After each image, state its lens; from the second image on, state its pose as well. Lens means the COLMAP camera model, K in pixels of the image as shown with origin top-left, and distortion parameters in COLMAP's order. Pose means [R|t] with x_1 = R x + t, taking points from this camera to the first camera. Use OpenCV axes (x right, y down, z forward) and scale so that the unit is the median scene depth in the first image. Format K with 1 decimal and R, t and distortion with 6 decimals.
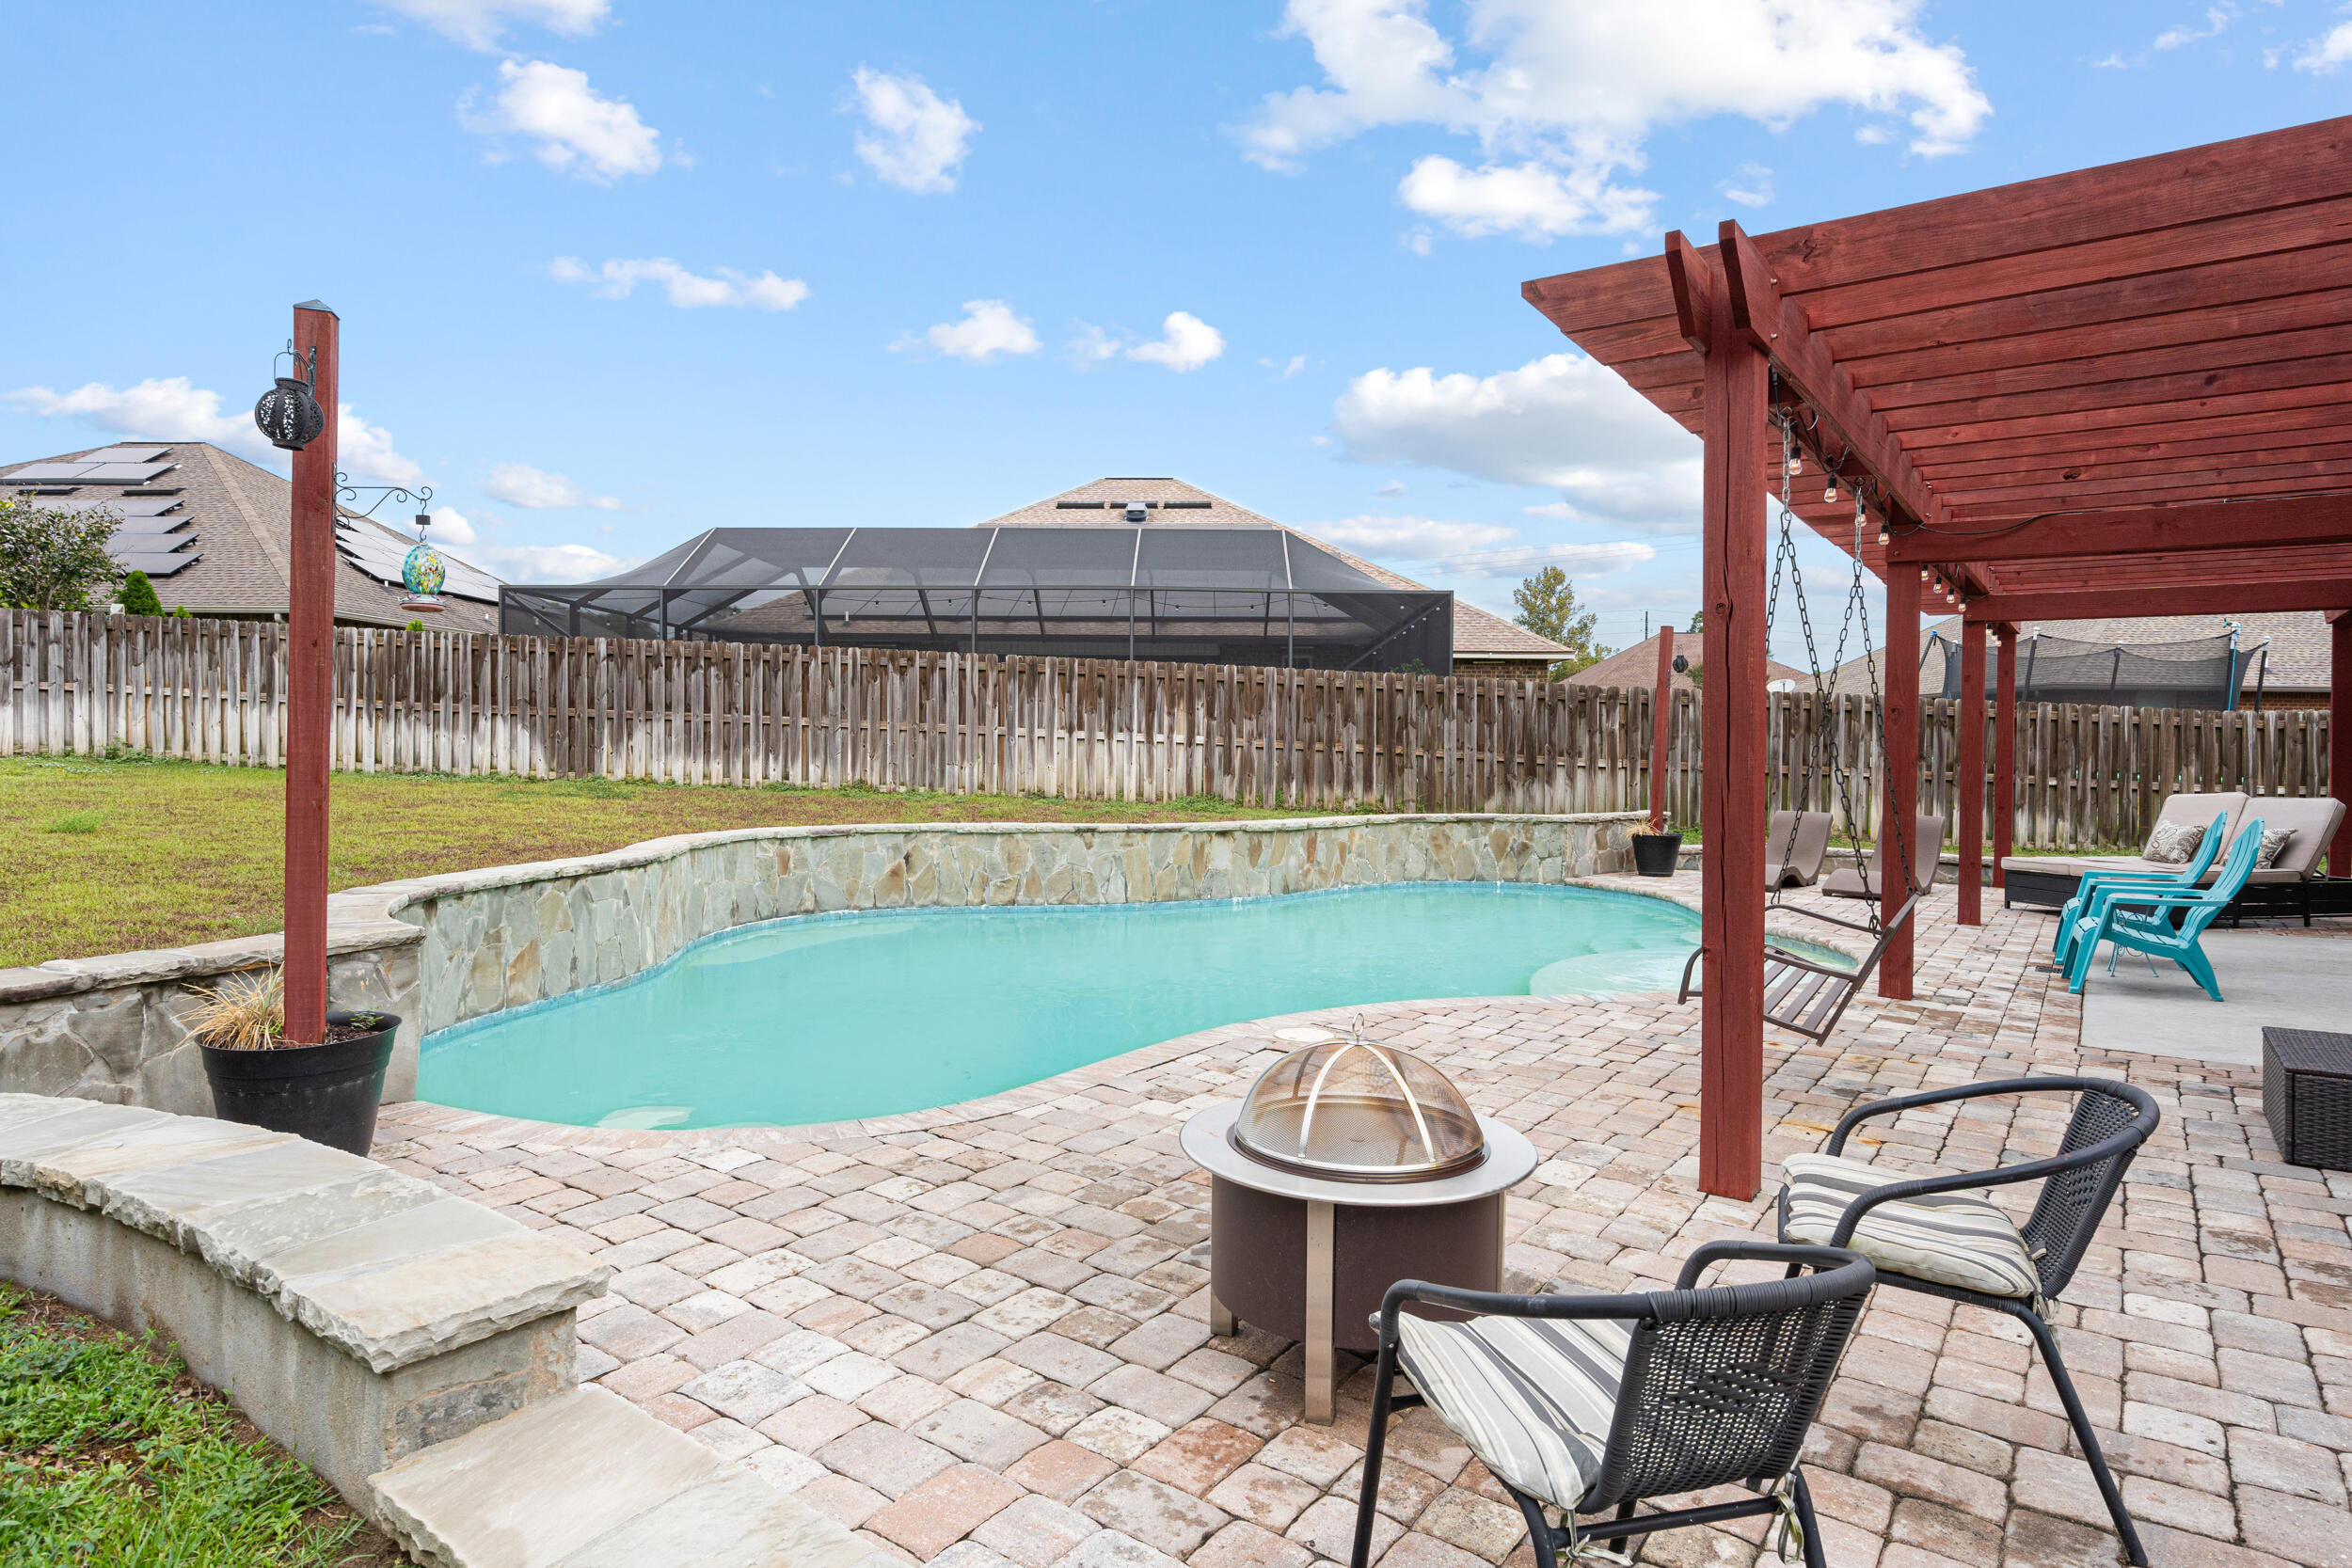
lens RADIAL K [[1324.2, 0, 1175.0], [0, 1324.2, 765.3], [0, 0, 1]] dist [0.000895, 0.000568]
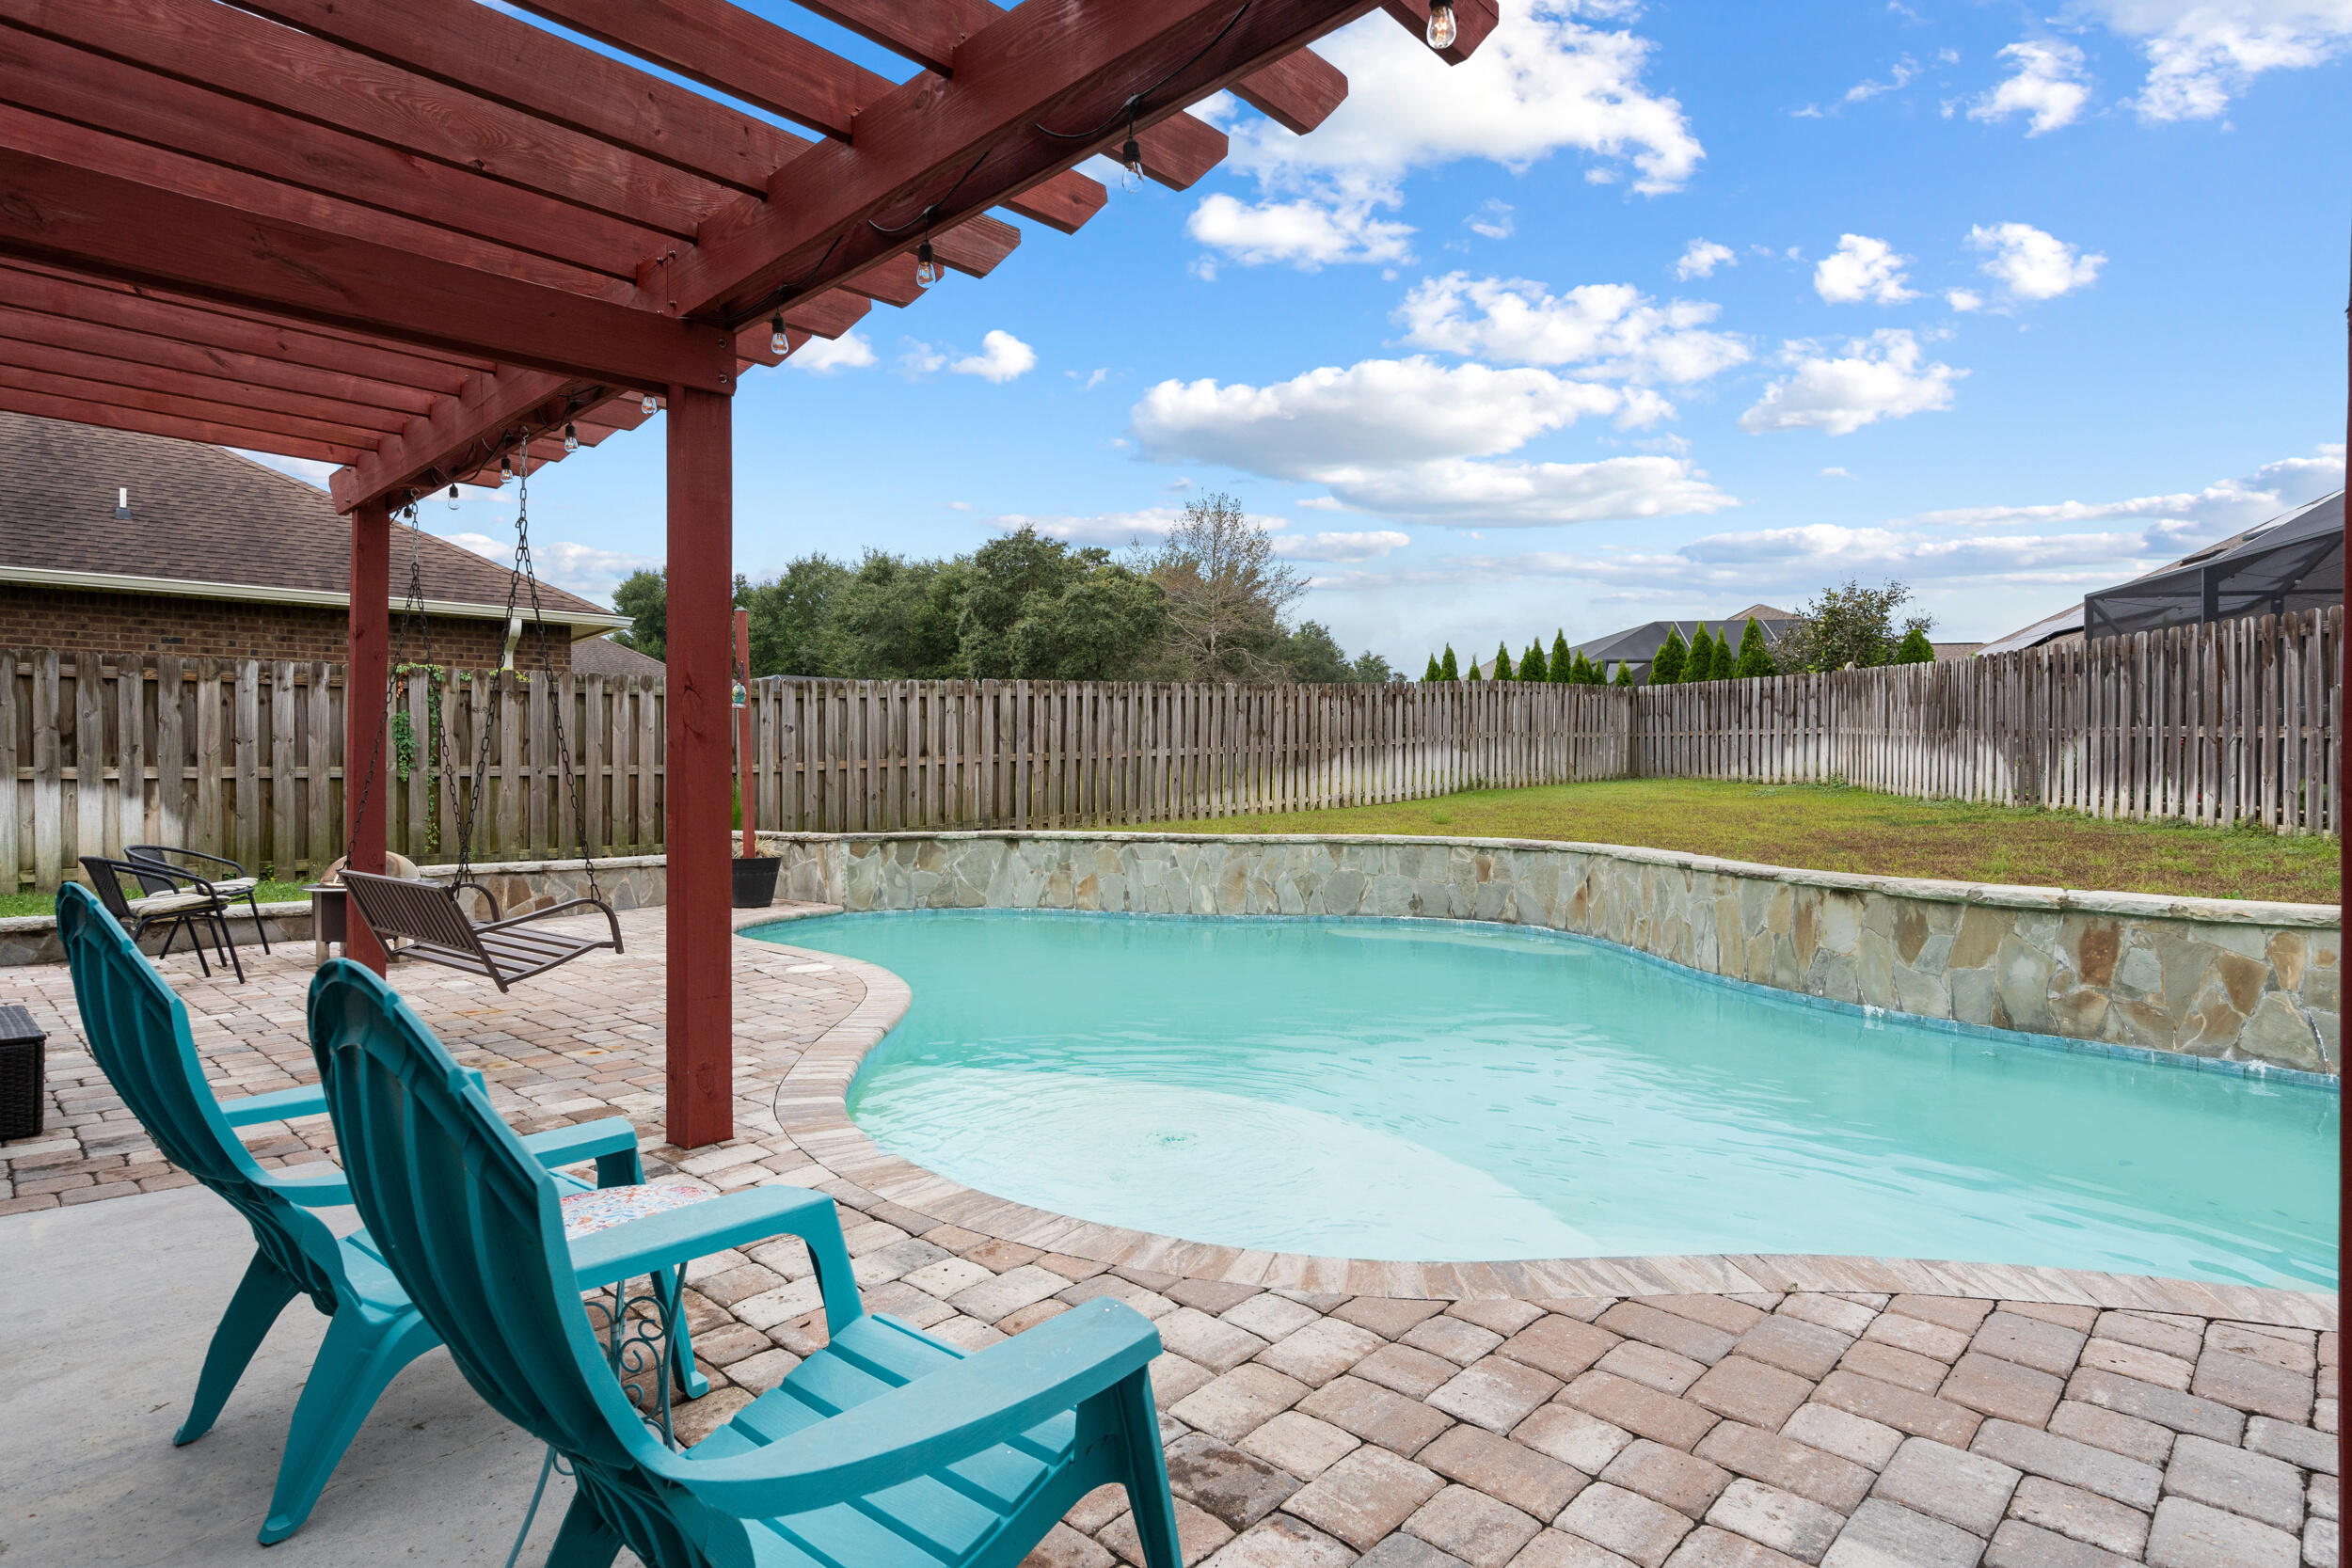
lens RADIAL K [[1241.8, 0, 1176.0], [0, 1241.8, 784.0], [0, 0, 1]] dist [0.000776, 0.000393]
pose [[-0.141519, -0.003449, -0.989929, 0.653668], [-0.020005, 0.999800, -0.000623, 0.008524], [0.989733, 0.019715, -0.141560, 0.797098]]
